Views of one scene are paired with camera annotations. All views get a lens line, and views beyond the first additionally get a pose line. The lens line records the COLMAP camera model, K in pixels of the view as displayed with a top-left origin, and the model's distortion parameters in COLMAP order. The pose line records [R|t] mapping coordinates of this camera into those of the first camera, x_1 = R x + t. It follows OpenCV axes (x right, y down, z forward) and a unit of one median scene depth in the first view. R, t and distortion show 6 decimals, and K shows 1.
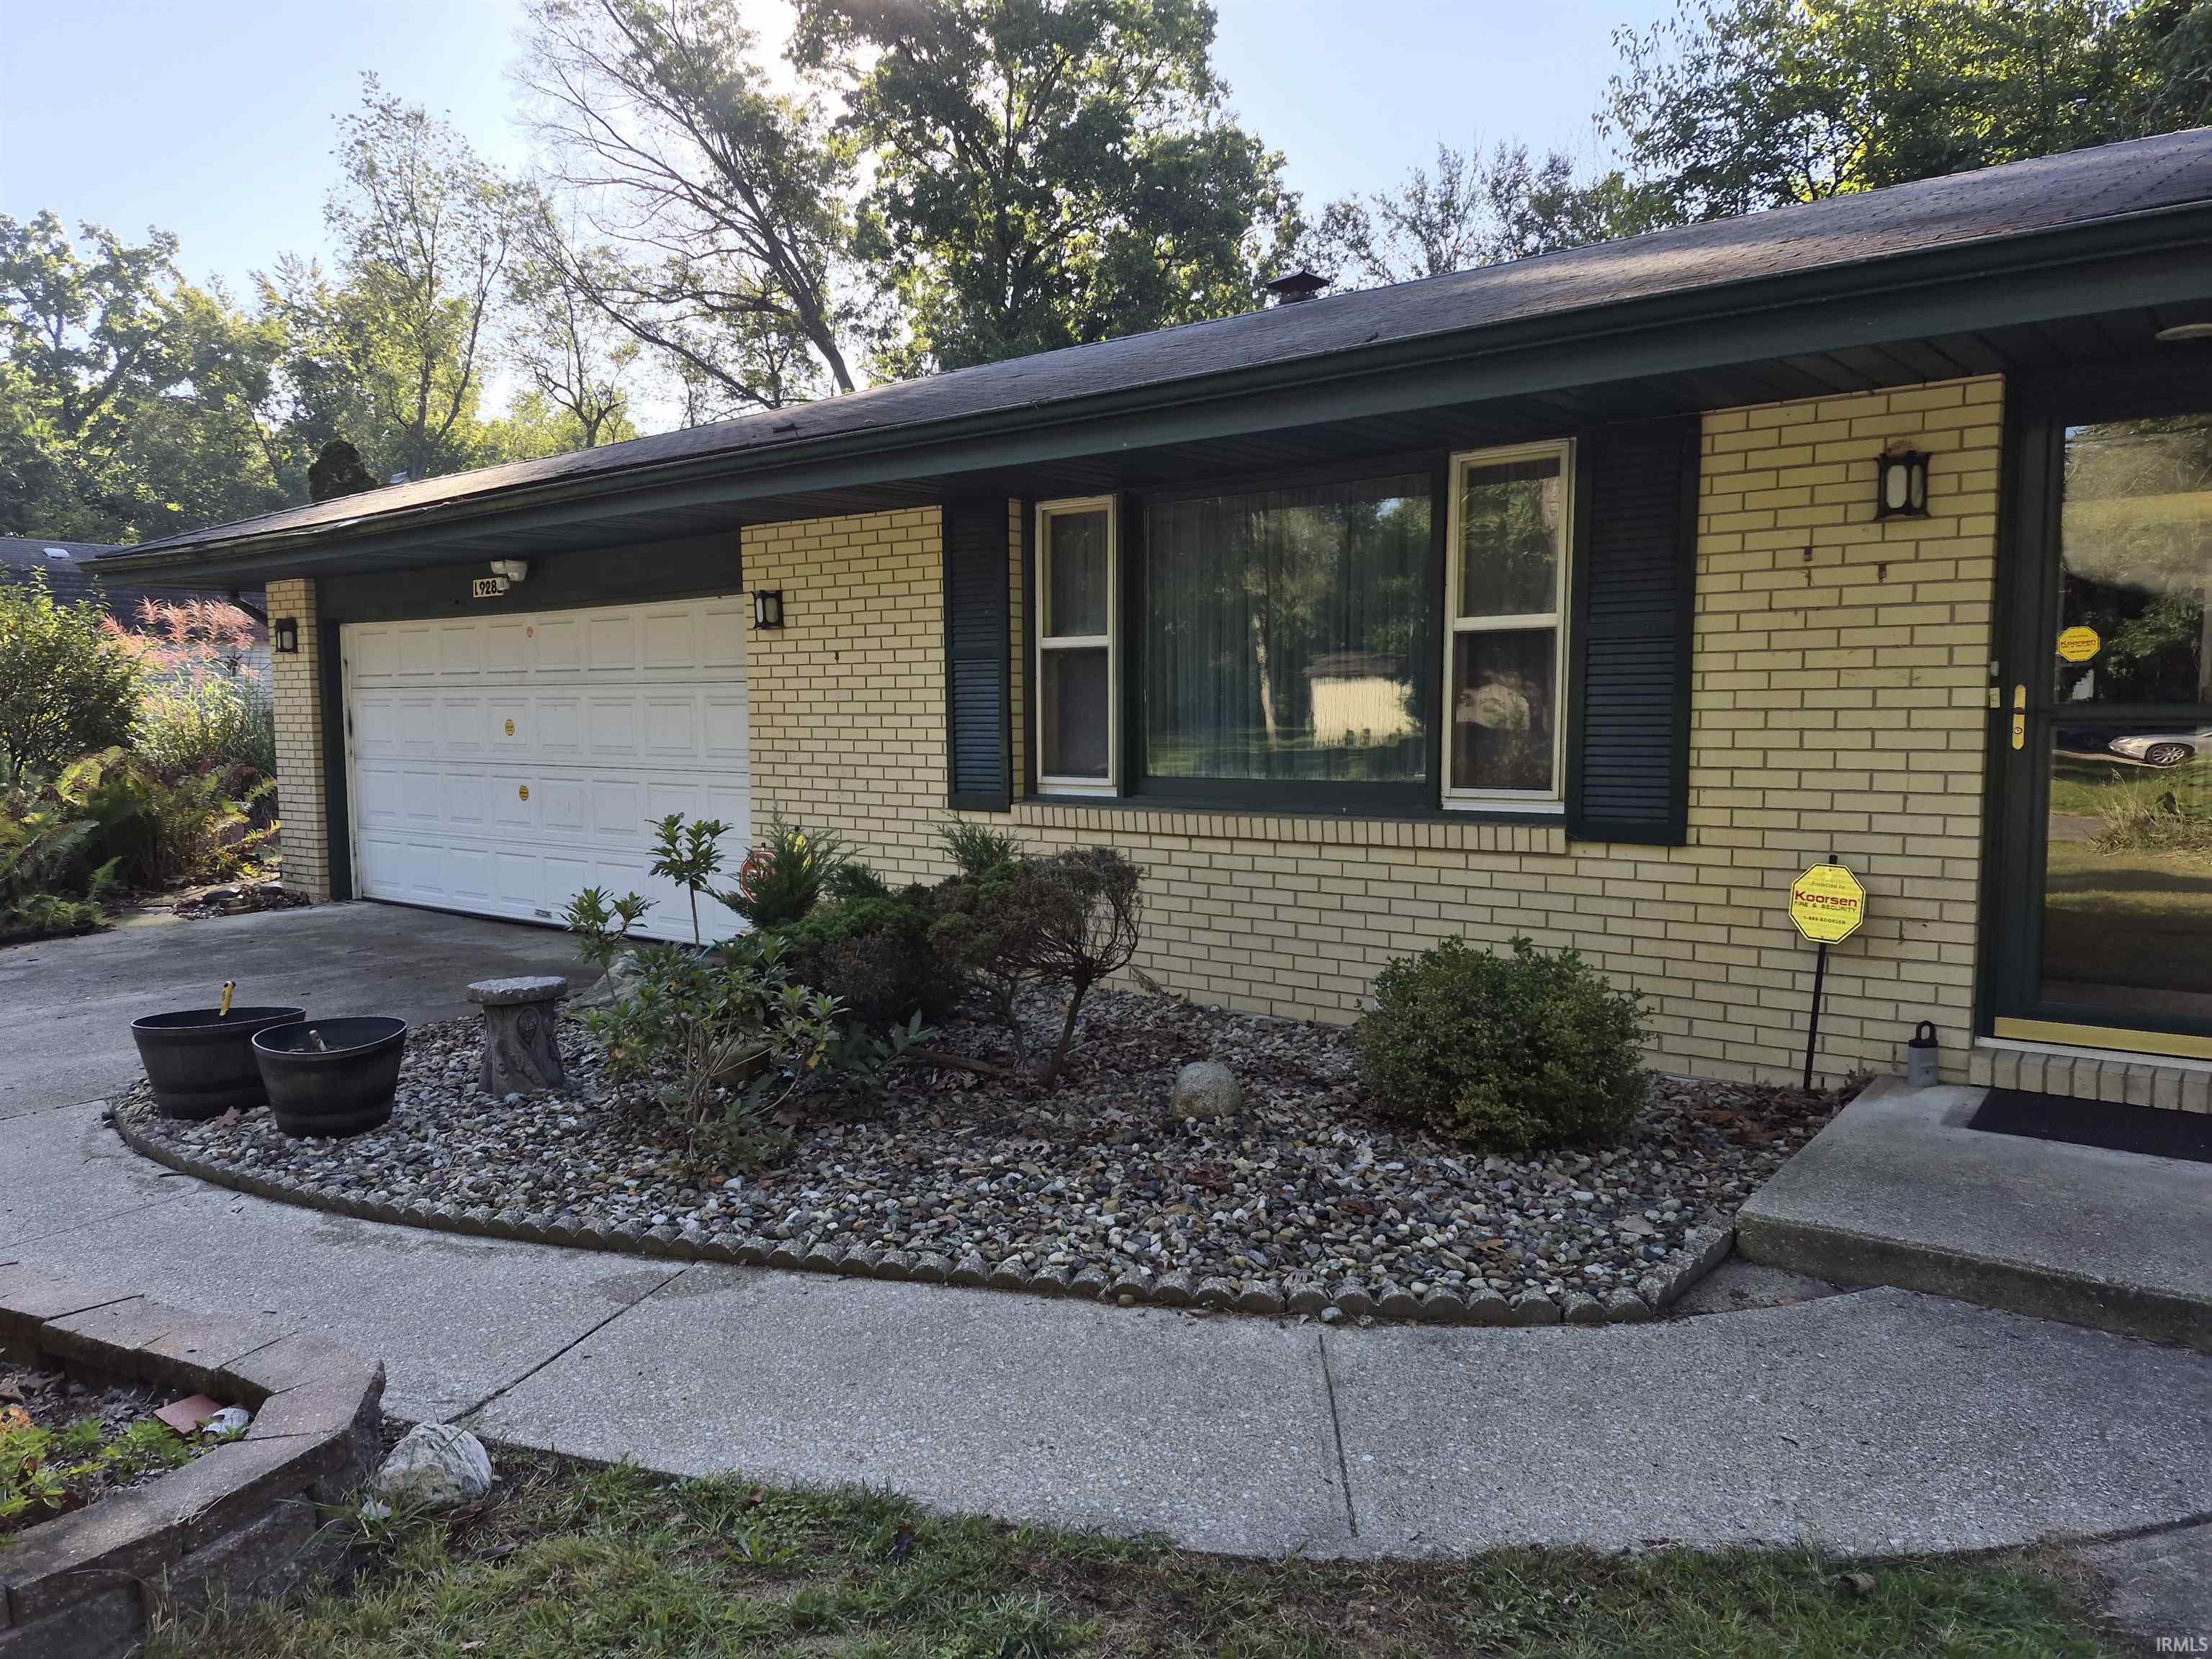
lens RADIAL K [[1524.9, 0, 1051.3], [0, 1524.9, 829.6], [0, 0, 1]] dist [0.002077, -0.007238]
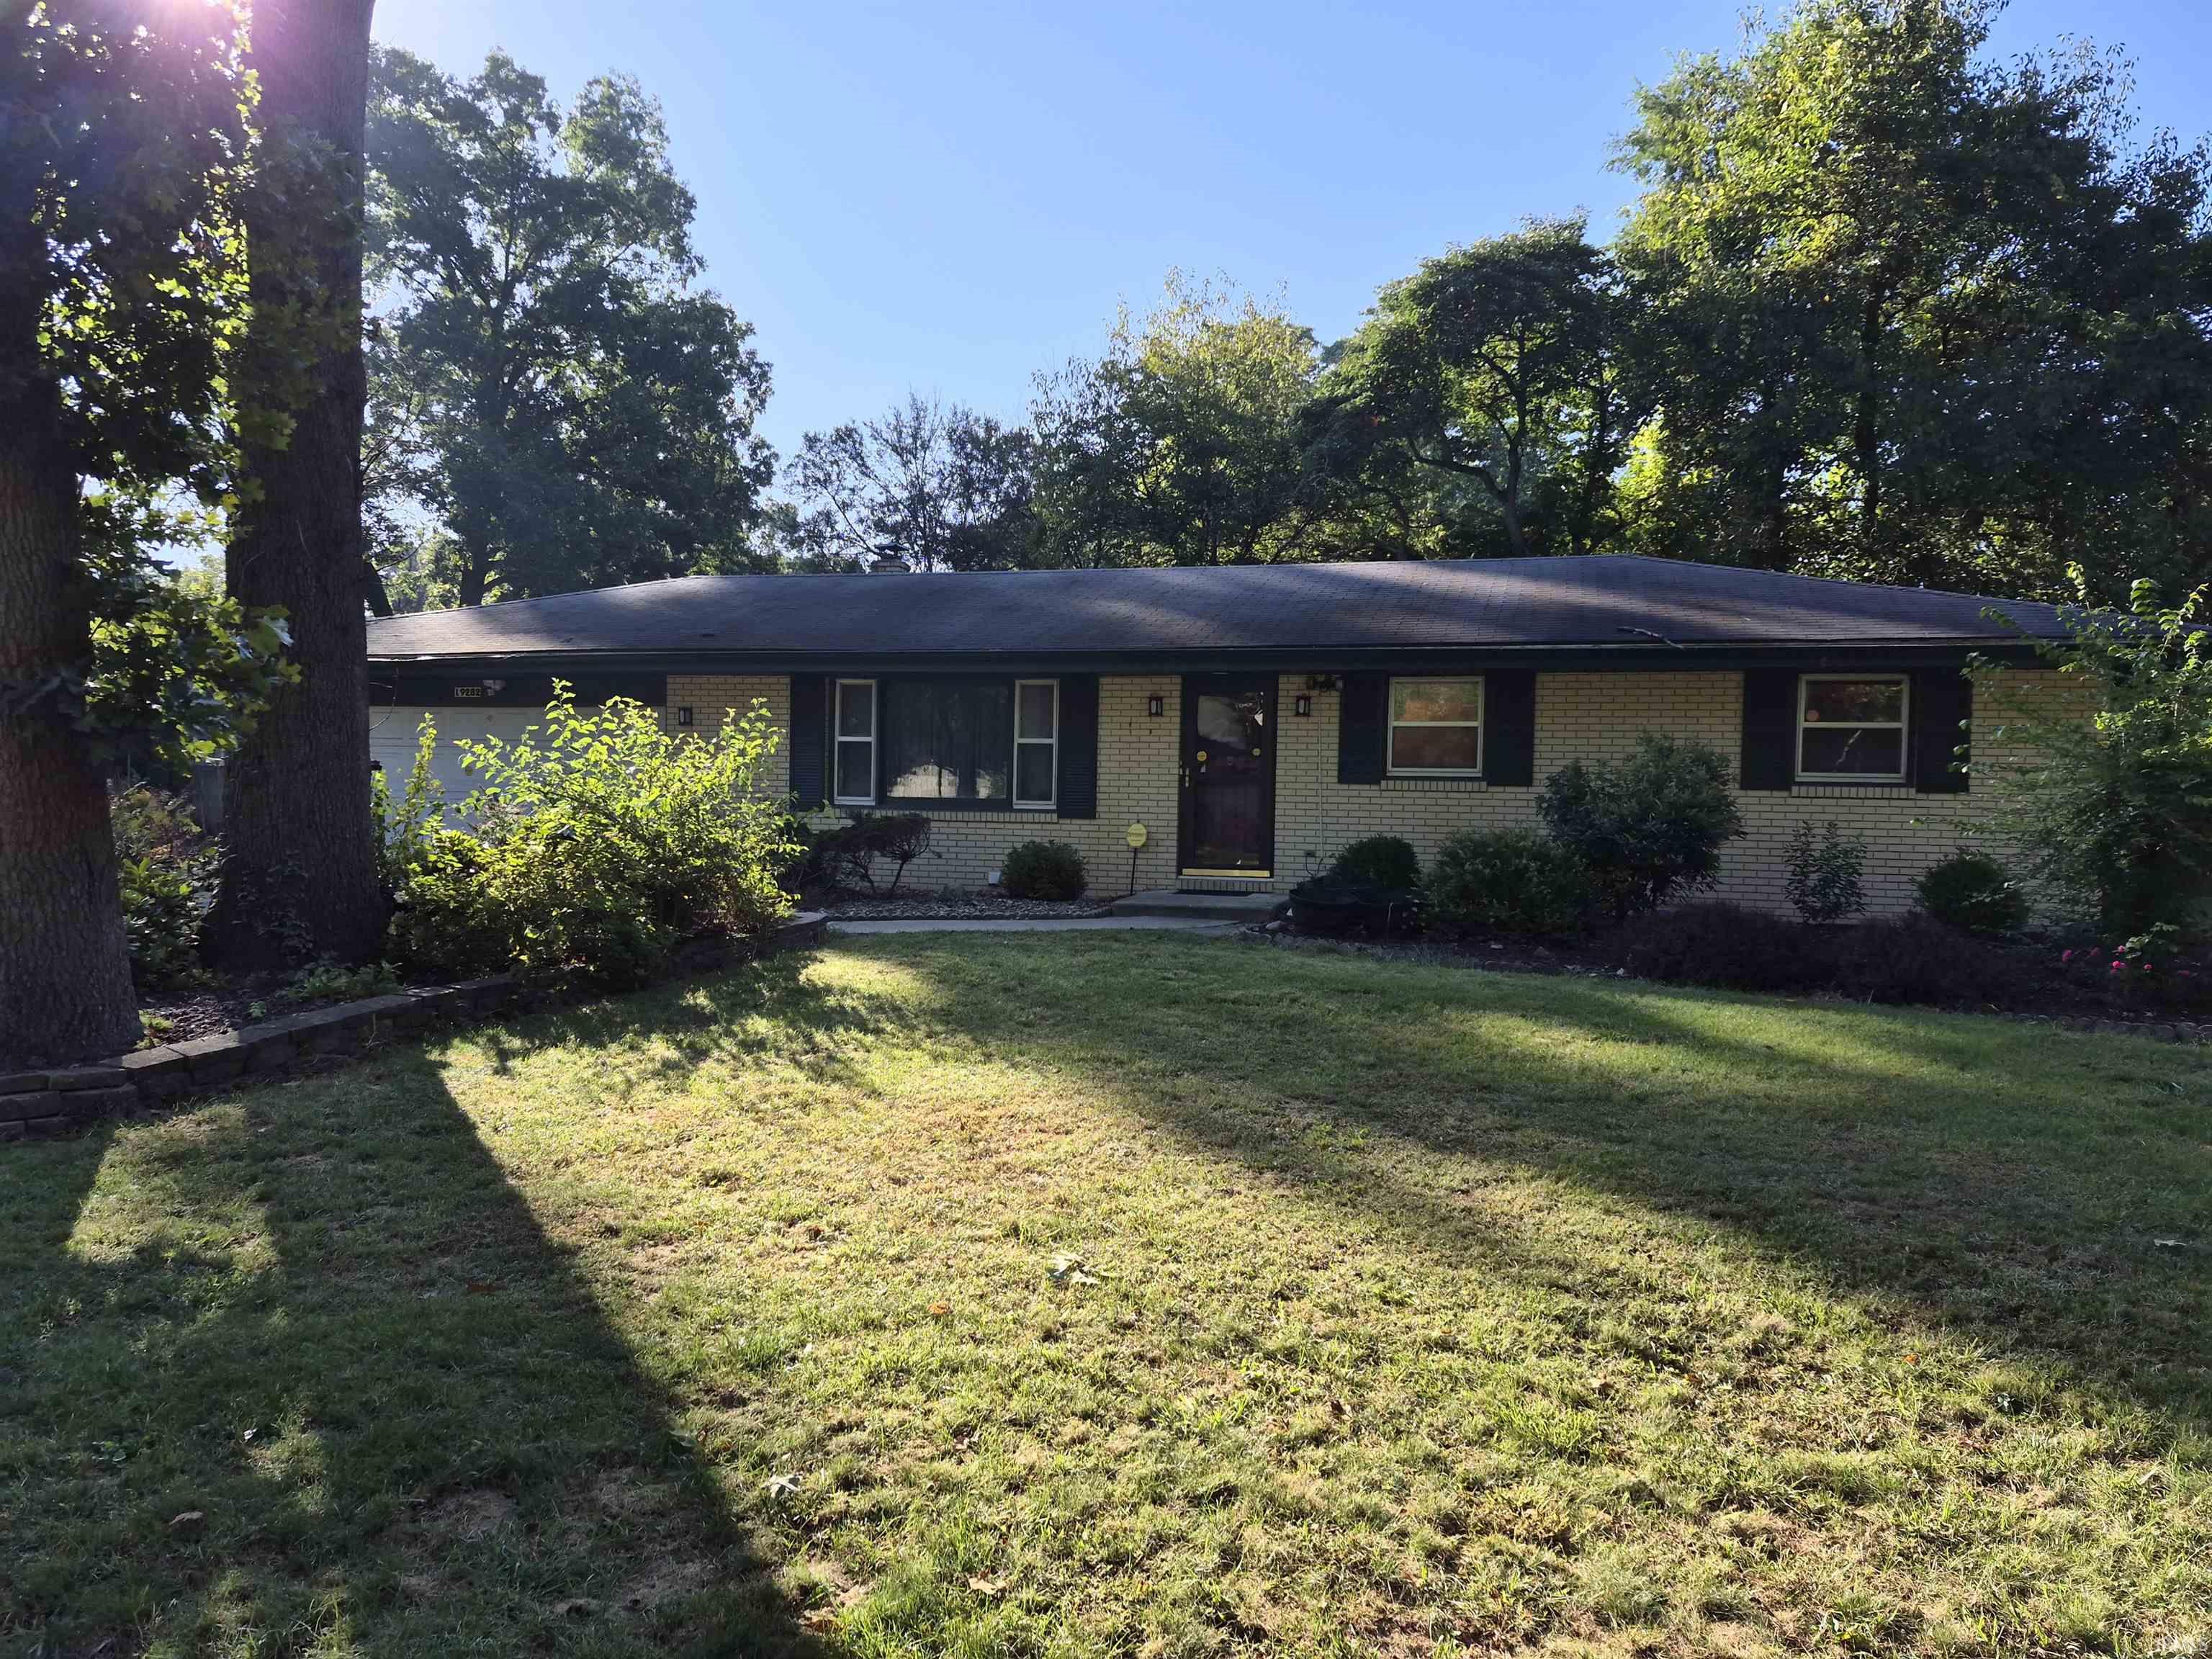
lens RADIAL K [[1516.7, 0, 1106.0], [0, 1516.7, 829.5], [0, 0, 1]] dist [0.004221, -0.000416]
pose [[0.910780, 0.009536, 0.412781, -0.881034], [0.013110, 0.998561, -0.051995, 0.206485], [-0.412683, 0.052768, 0.909345, -1.906171]]
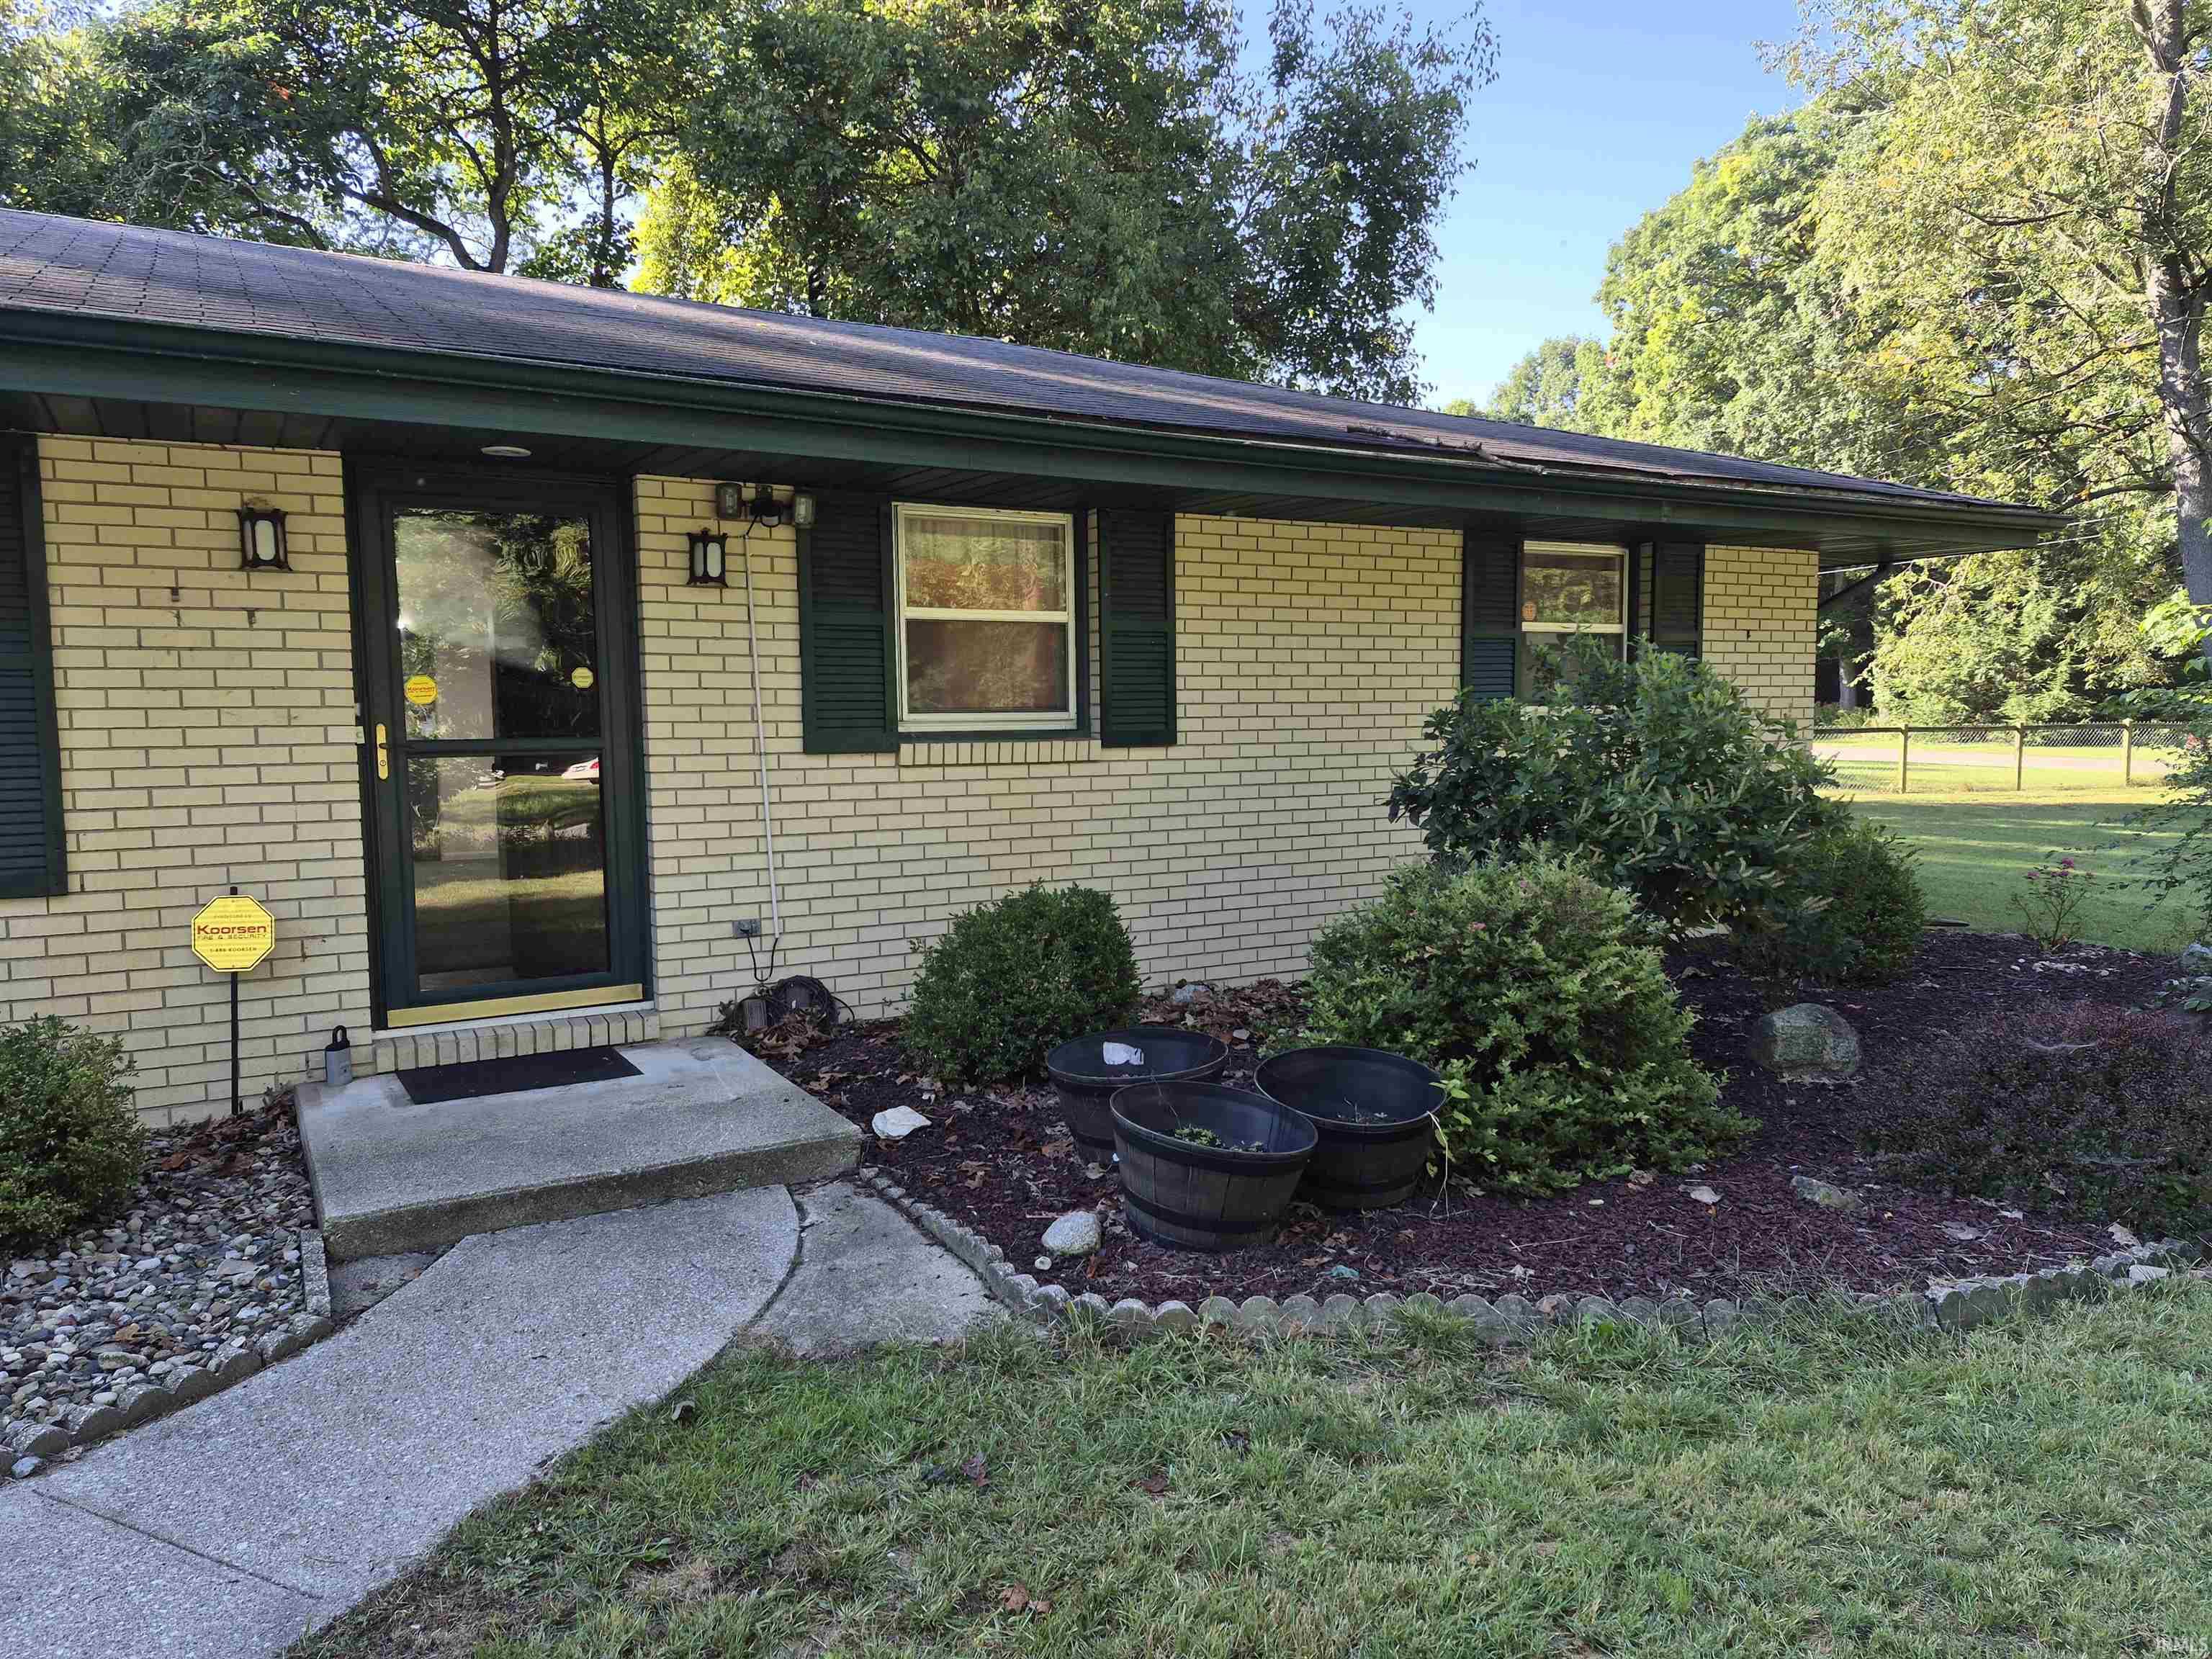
lens RADIAL K [[1516.7, 0, 1106.0], [0, 1516.7, 829.5], [0, 0, 1]] dist [0.004221, -0.000416]
pose [[0.337905, -0.063957, 0.939005, -0.266490], [0.086559, 0.995572, 0.036661, -0.008876], [-0.937191, 0.068891, 0.341945, 0.088210]]
